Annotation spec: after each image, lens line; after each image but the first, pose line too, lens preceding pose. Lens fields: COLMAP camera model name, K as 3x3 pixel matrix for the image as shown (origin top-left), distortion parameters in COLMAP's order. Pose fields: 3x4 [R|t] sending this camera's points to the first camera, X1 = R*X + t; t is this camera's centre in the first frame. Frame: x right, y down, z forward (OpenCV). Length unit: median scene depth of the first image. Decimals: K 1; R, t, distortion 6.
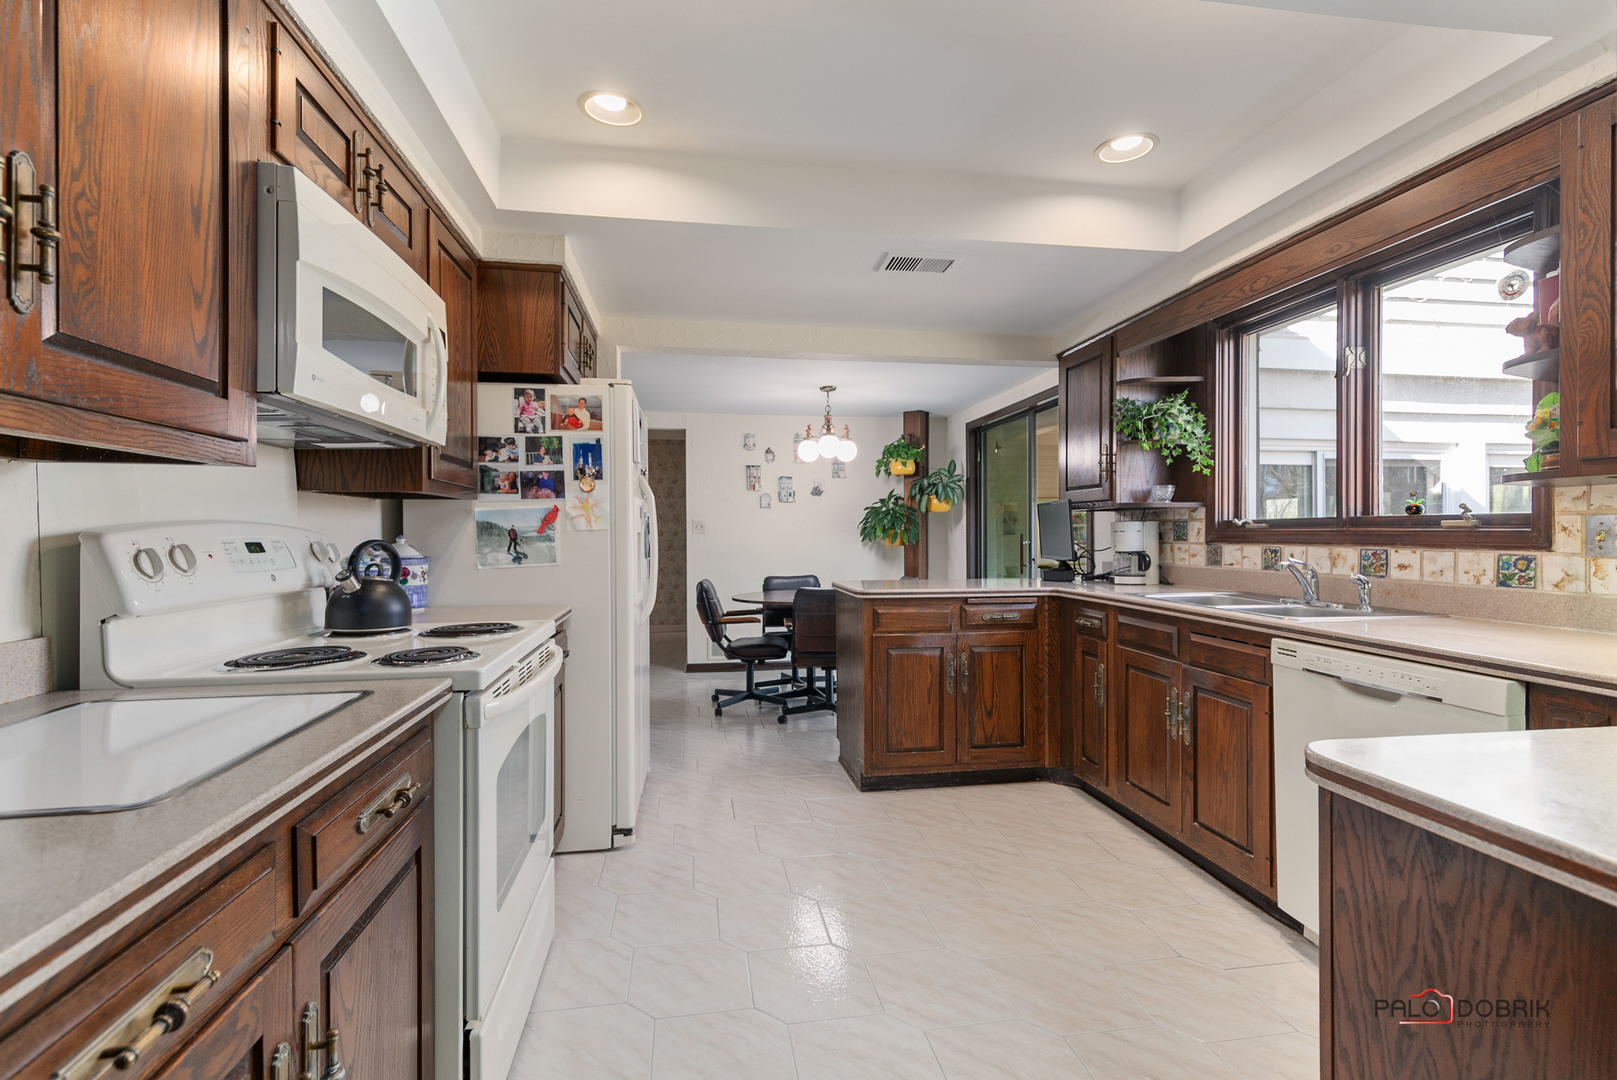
lens RADIAL K [[734.1, 0, 808.0], [0, 734.1, 533.2], [0, 0, 1]] dist [0.000707, 0.000013]
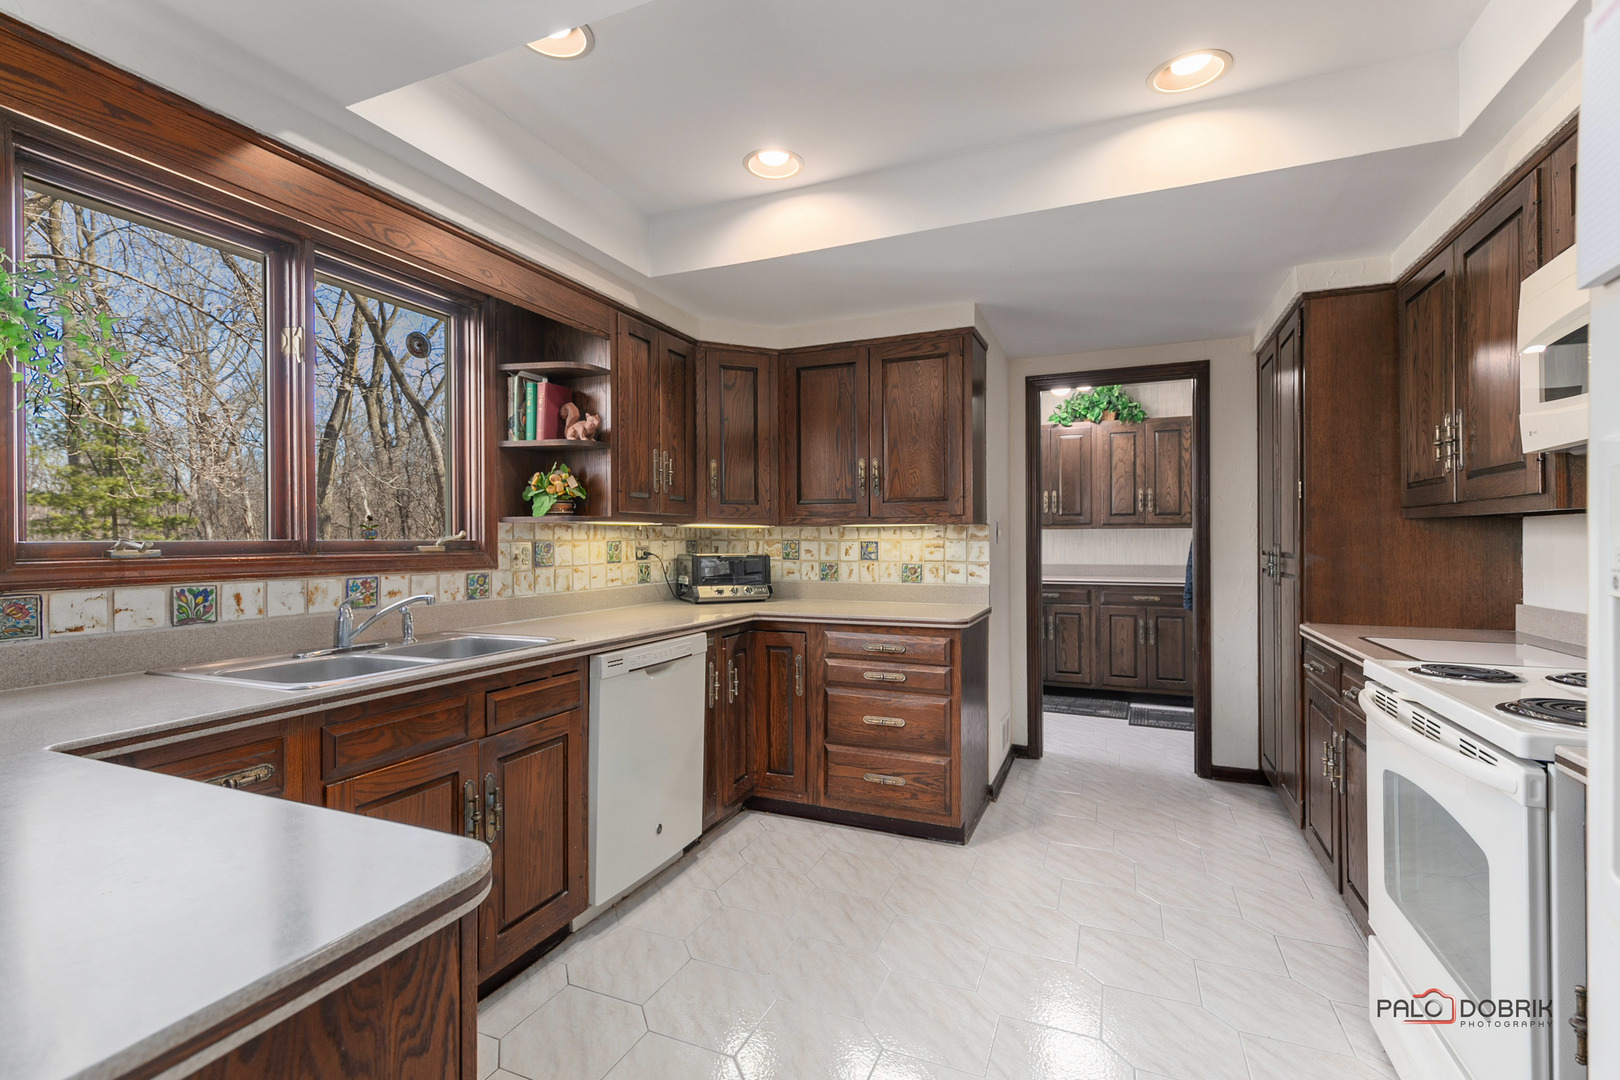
lens RADIAL K [[735.4, 0, 809.1], [0, 735.4, 539.6], [0, 0, 1]] dist [0.000707, 0.000013]
pose [[-0.849507, 0.005697, 0.527546, -0.175455], [0.006938, 0.999976, 0.000374, -0.022828], [-0.527531, 0.003978, -0.849526, 1.590353]]
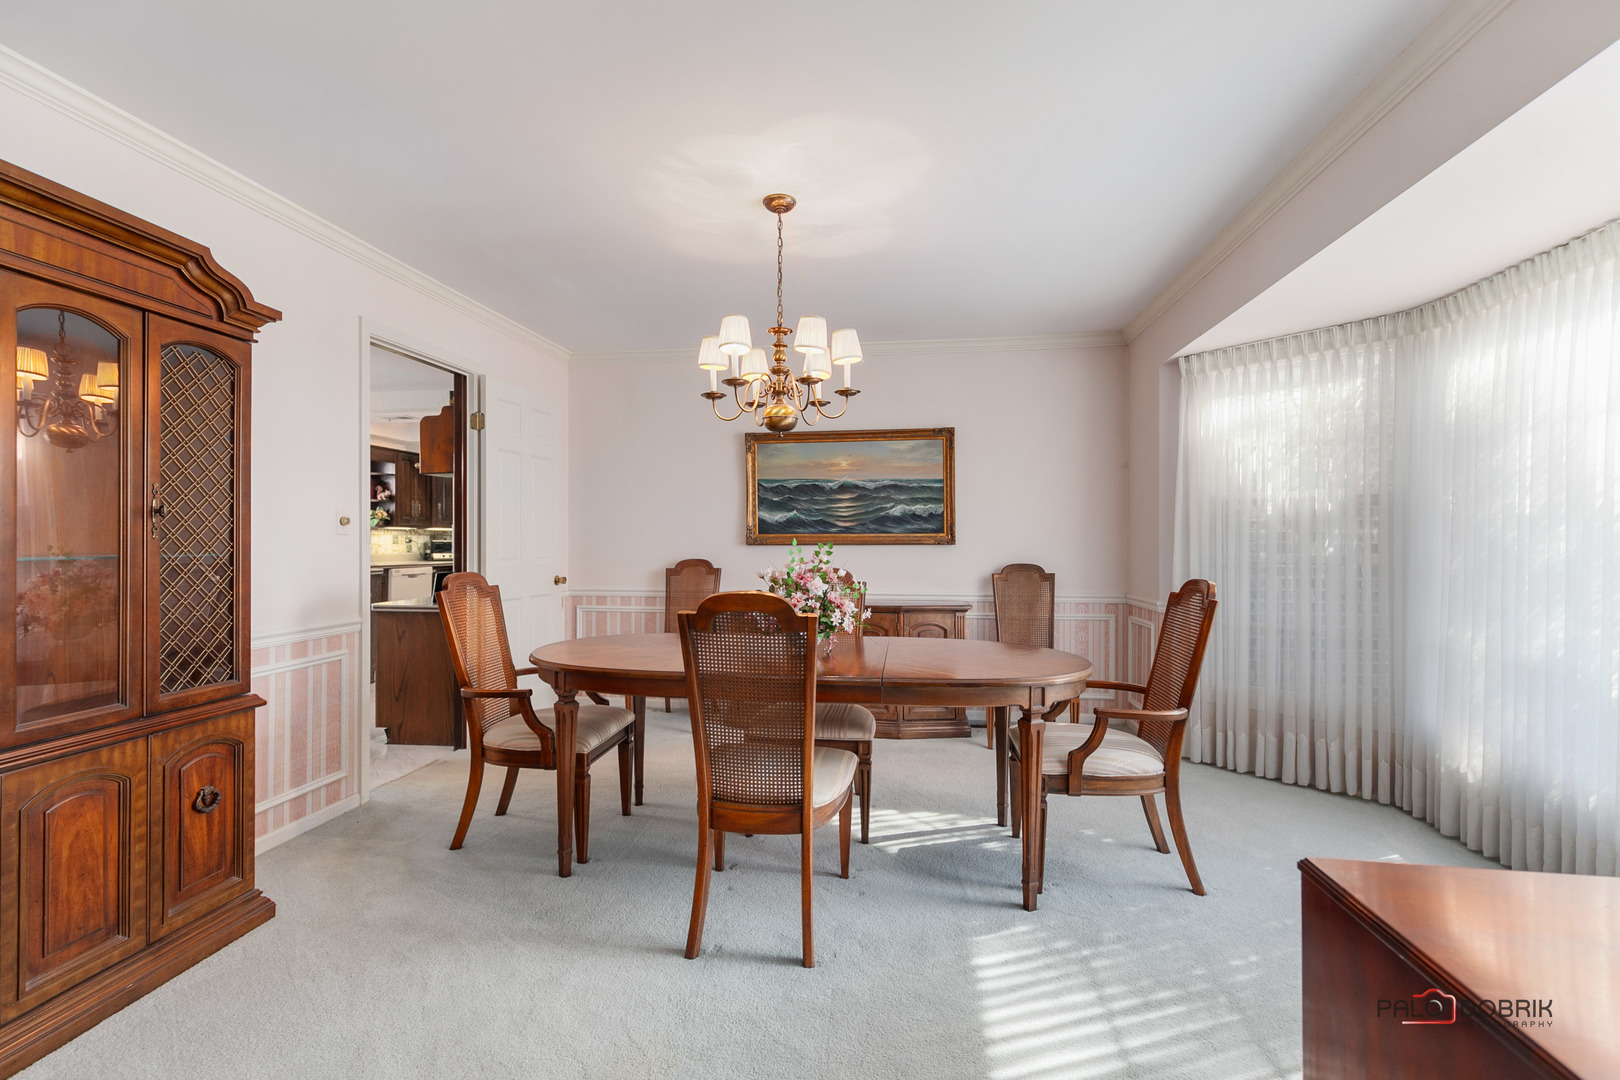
lens RADIAL K [[735.4, 0, 809.6], [0, 735.4, 537.9], [0, 0, 1]] dist [0.000707, 0.000013]
pose [[-0.958793, 0.005013, 0.284061, -2.107572], [0.005922, 0.999980, 0.002341, -0.004579], [-0.284044, 0.003927, -0.958803, 3.494555]]
